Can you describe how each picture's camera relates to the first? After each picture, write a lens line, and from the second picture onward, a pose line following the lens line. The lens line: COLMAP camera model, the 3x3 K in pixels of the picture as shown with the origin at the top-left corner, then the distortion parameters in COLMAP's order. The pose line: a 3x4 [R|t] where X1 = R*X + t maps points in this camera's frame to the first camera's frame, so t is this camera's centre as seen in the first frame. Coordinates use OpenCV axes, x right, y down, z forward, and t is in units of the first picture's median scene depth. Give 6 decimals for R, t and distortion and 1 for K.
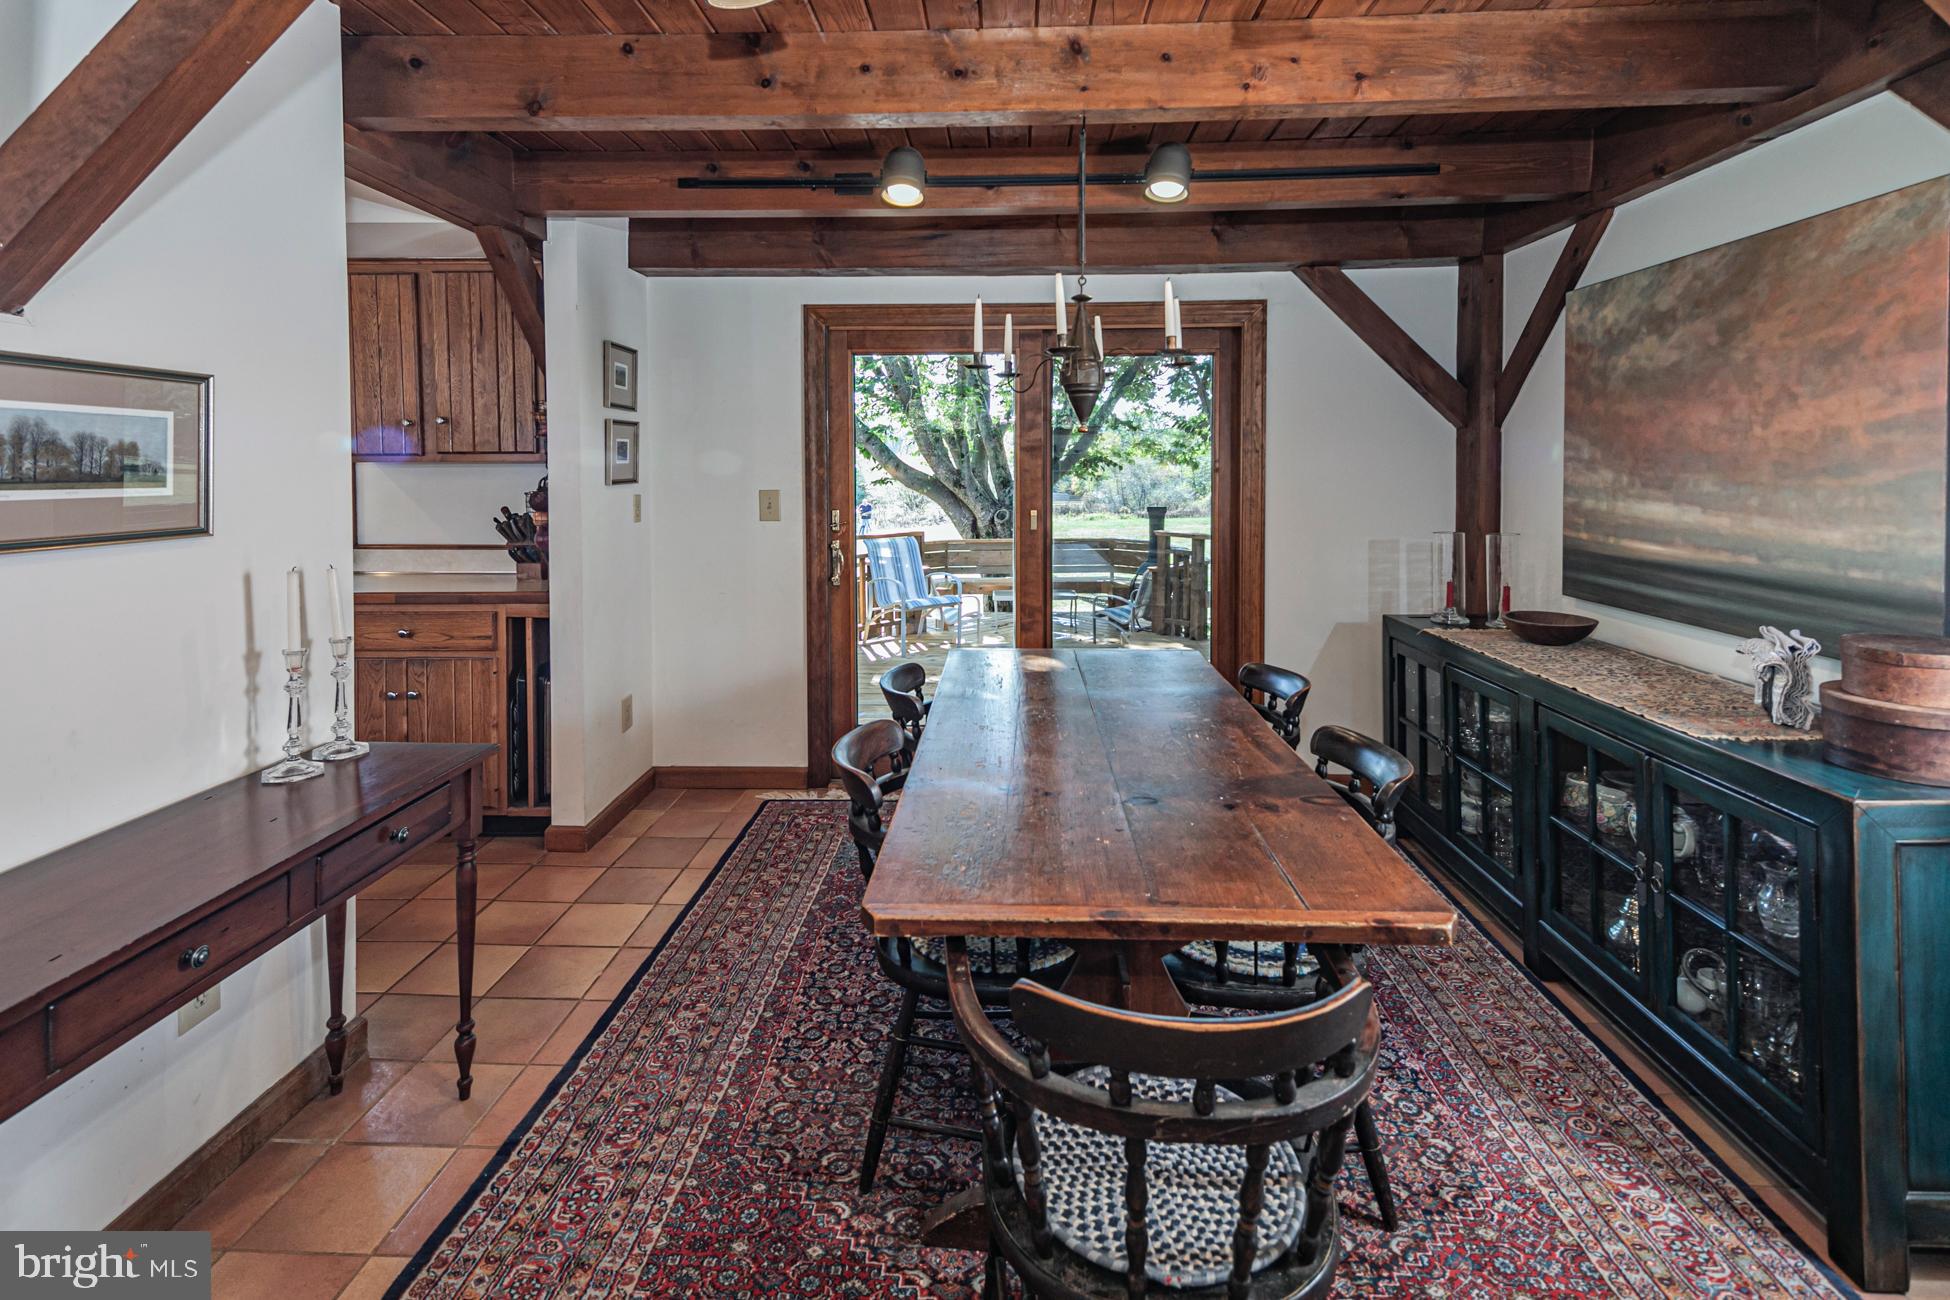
lens RADIAL K [[933.8, 0, 977.0], [0, 933.8, 489.5], [0, 0, 1]] dist [0.026000, -0.000990]
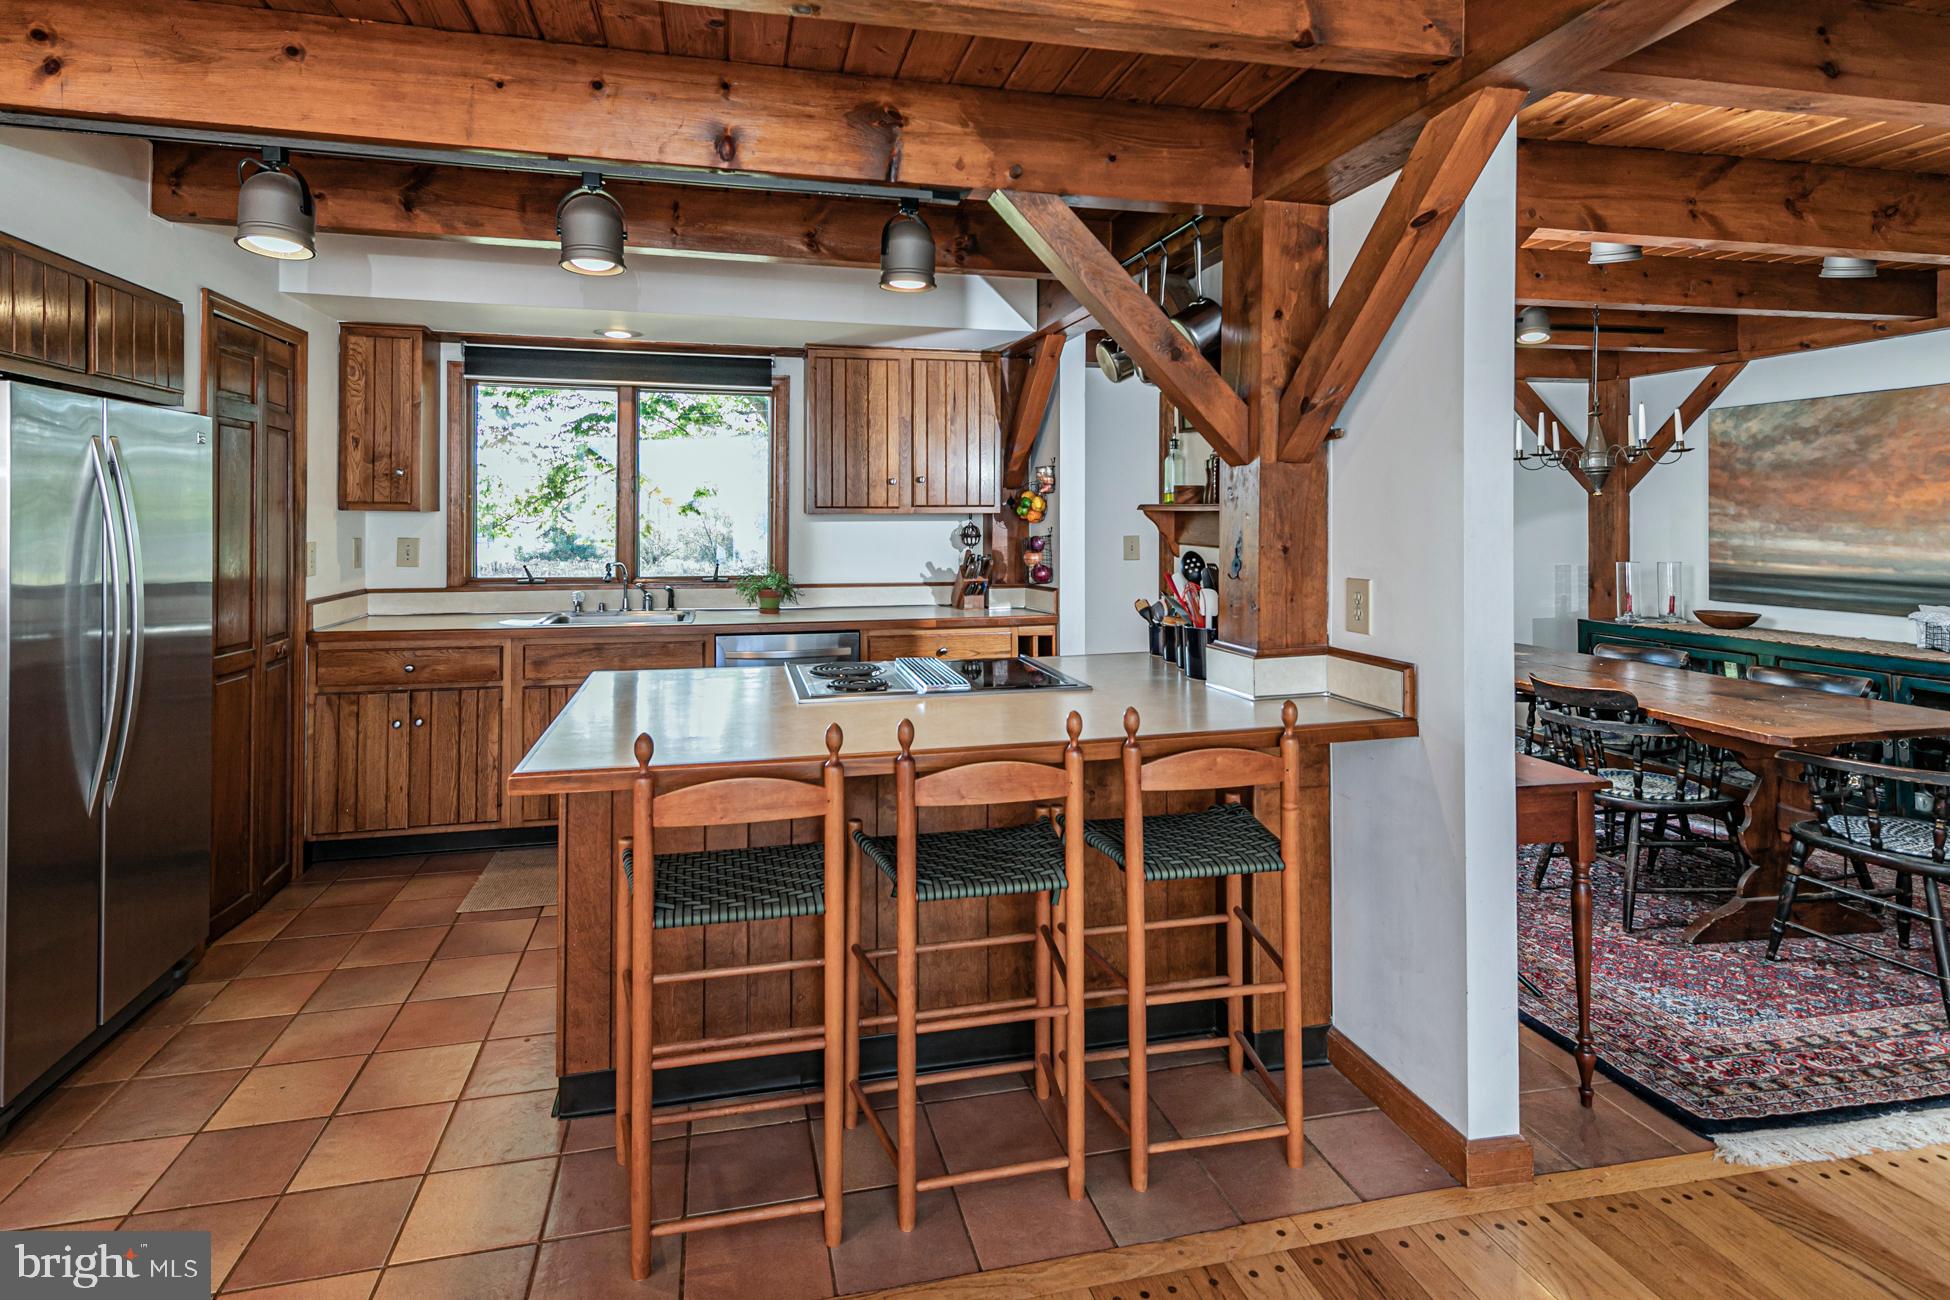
lens RADIAL K [[948.8, 0, 954.4], [0, 948.8, 514.9], [0, 0, 1]] dist [0.014518, -0.000326]
pose [[0.961251, 0.003357, 0.275656, -1.118222], [0.004573, 0.999594, -0.028123, 0.009393], [-0.275638, 0.028294, 0.960845, -0.210167]]
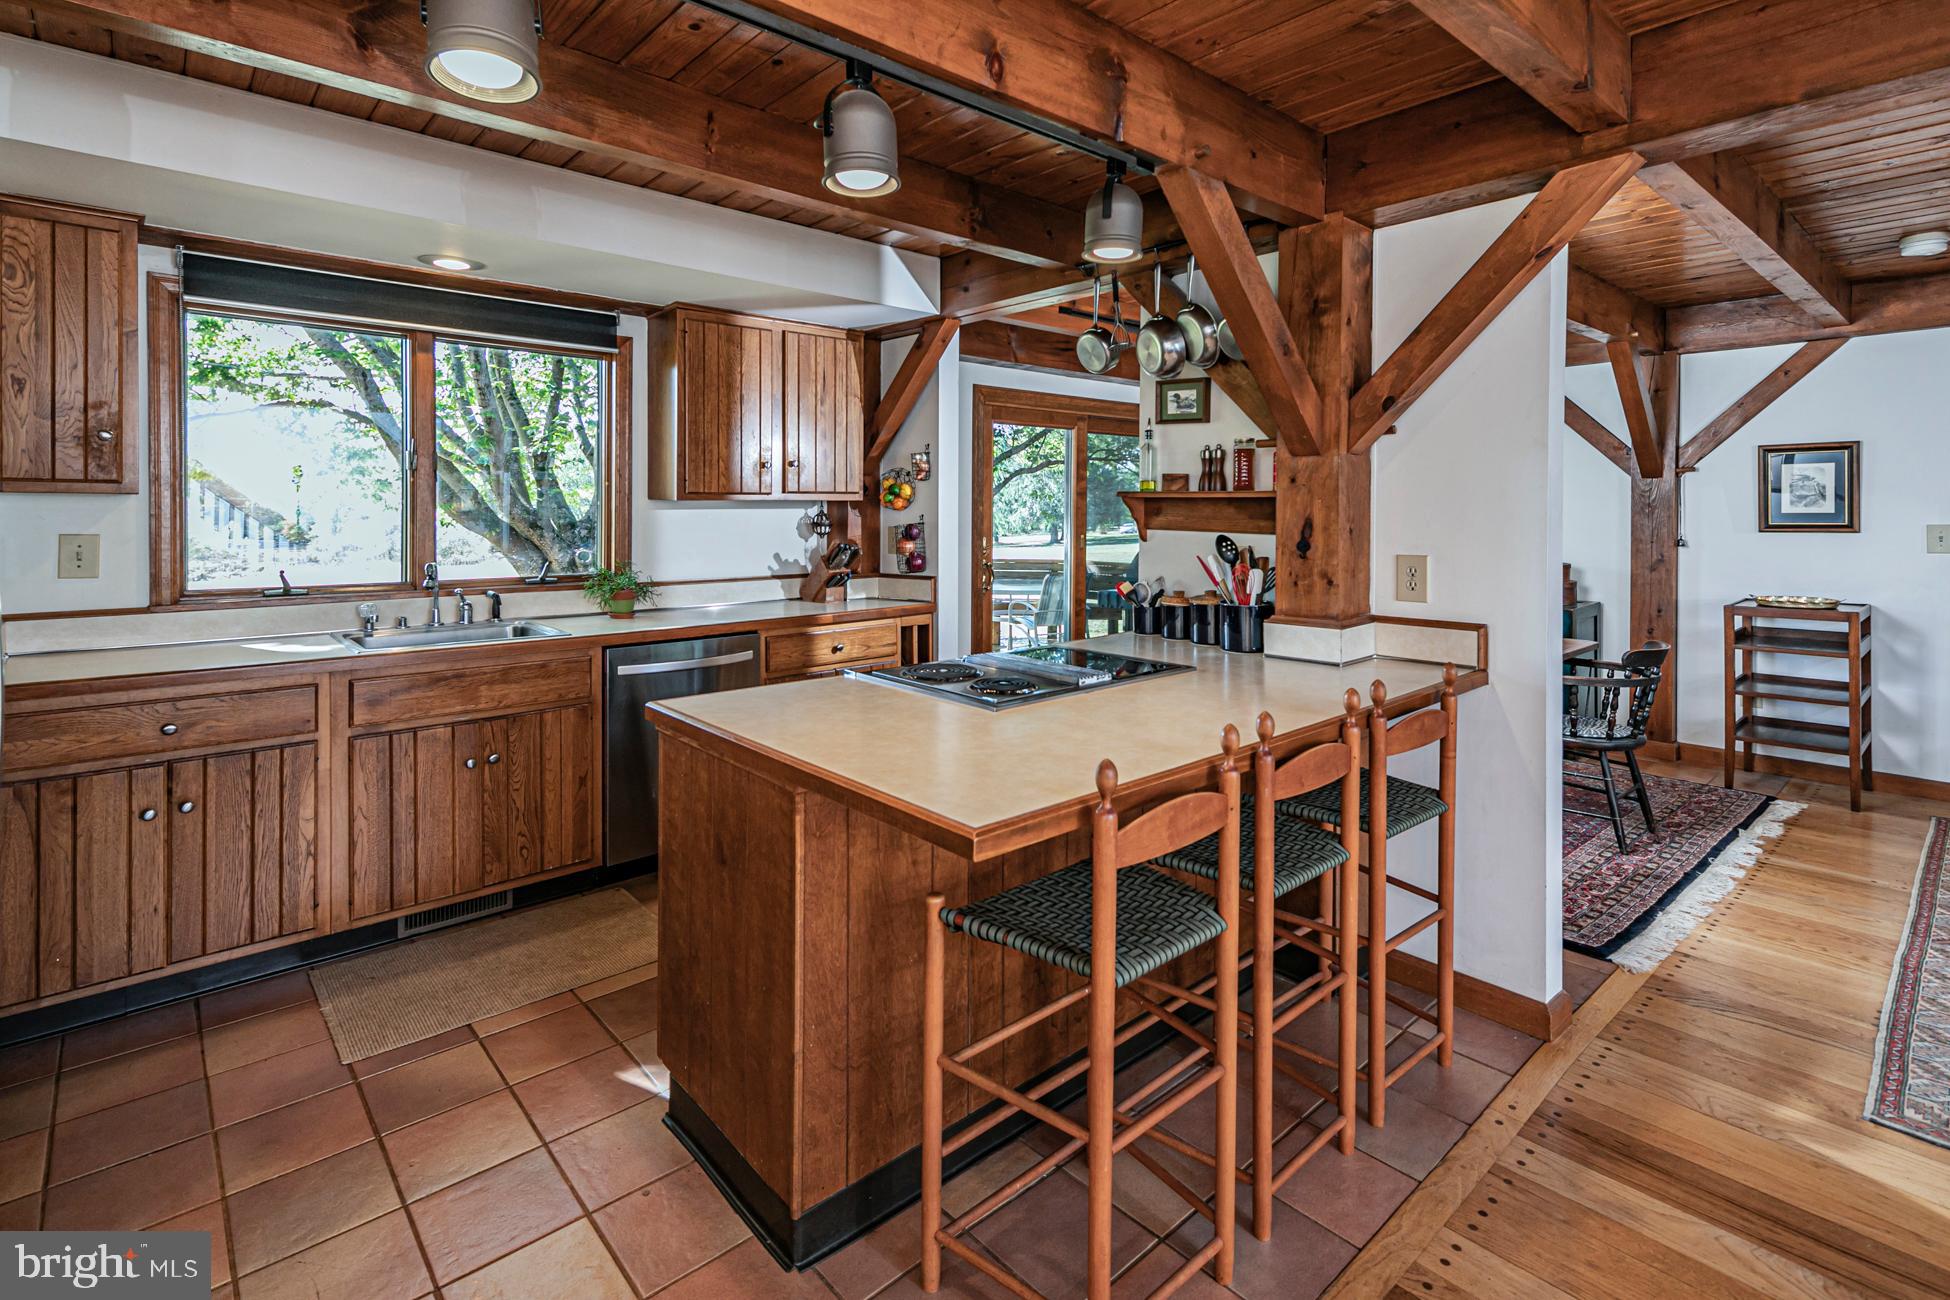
lens RADIAL K [[929.1, 0, 972.0], [0, 929.1, 519.0], [0, 0, 1]] dist [0.012254, -0.000372]
pose [[0.722124, -0.006694, 0.691732, -1.470399], [0.016570, 0.999834, -0.007622, 0.006535], [-0.691565, 0.016966, 0.722115, 0.070785]]
